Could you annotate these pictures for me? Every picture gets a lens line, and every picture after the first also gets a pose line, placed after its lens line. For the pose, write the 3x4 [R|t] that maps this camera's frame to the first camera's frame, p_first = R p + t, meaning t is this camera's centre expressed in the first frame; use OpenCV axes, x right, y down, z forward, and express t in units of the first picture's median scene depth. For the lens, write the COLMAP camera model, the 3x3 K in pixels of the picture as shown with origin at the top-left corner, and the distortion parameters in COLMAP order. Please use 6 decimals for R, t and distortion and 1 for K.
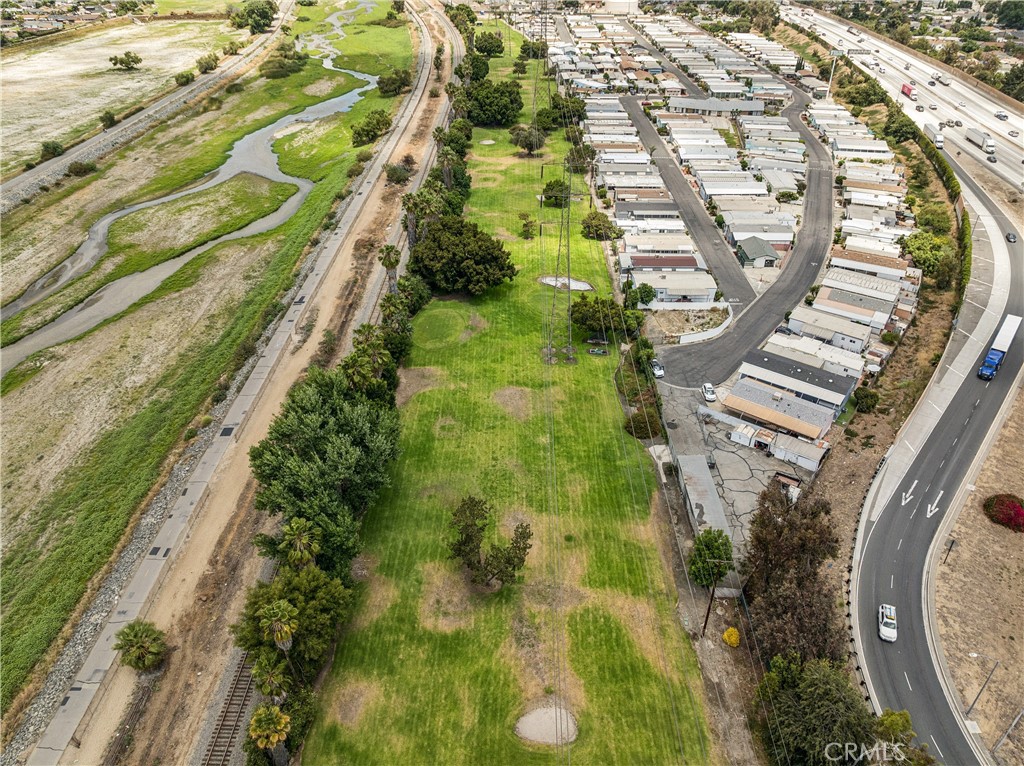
lens RADIAL K [[717.3, 0, 512.0], [0, 717.3, 383.0], [0, 0, 1]] dist [-0.040785, 0.007082]
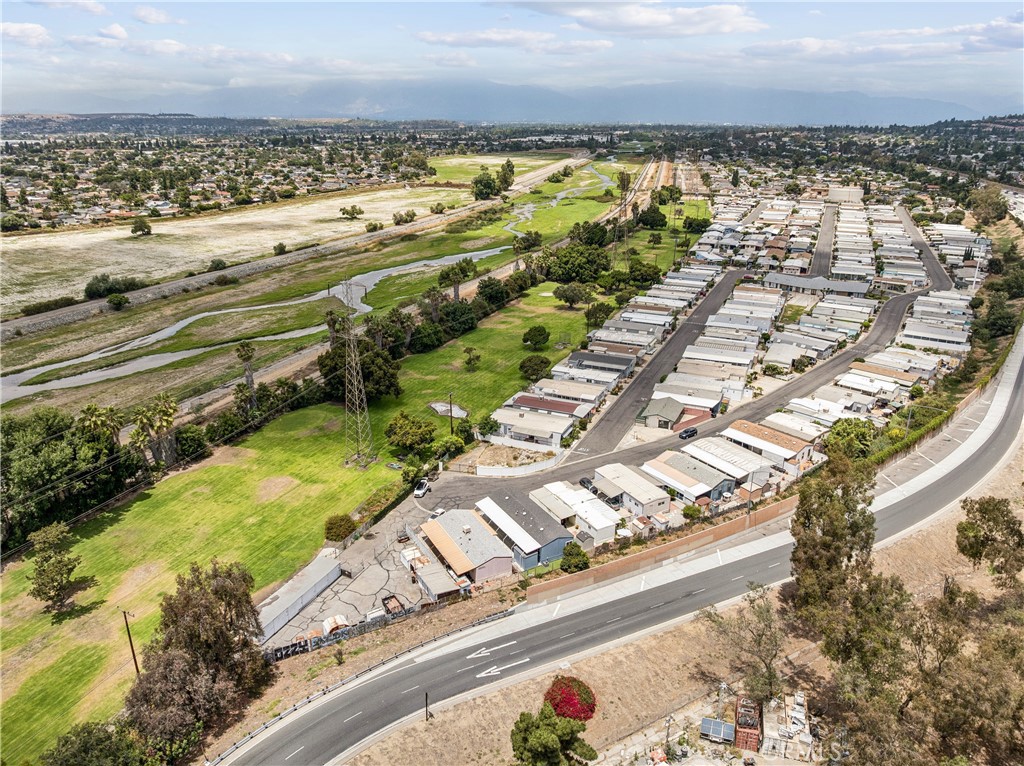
lens RADIAL K [[717.3, 0, 512.0], [0, 717.3, 383.0], [0, 0, 1]] dist [-0.040785, 0.007082]
pose [[0.920385, 0.136409, -0.366449, 0.426963], [-0.215516, 0.958944, -0.184334, -0.003122], [0.326259, 0.248634, 0.911996, 0.054254]]
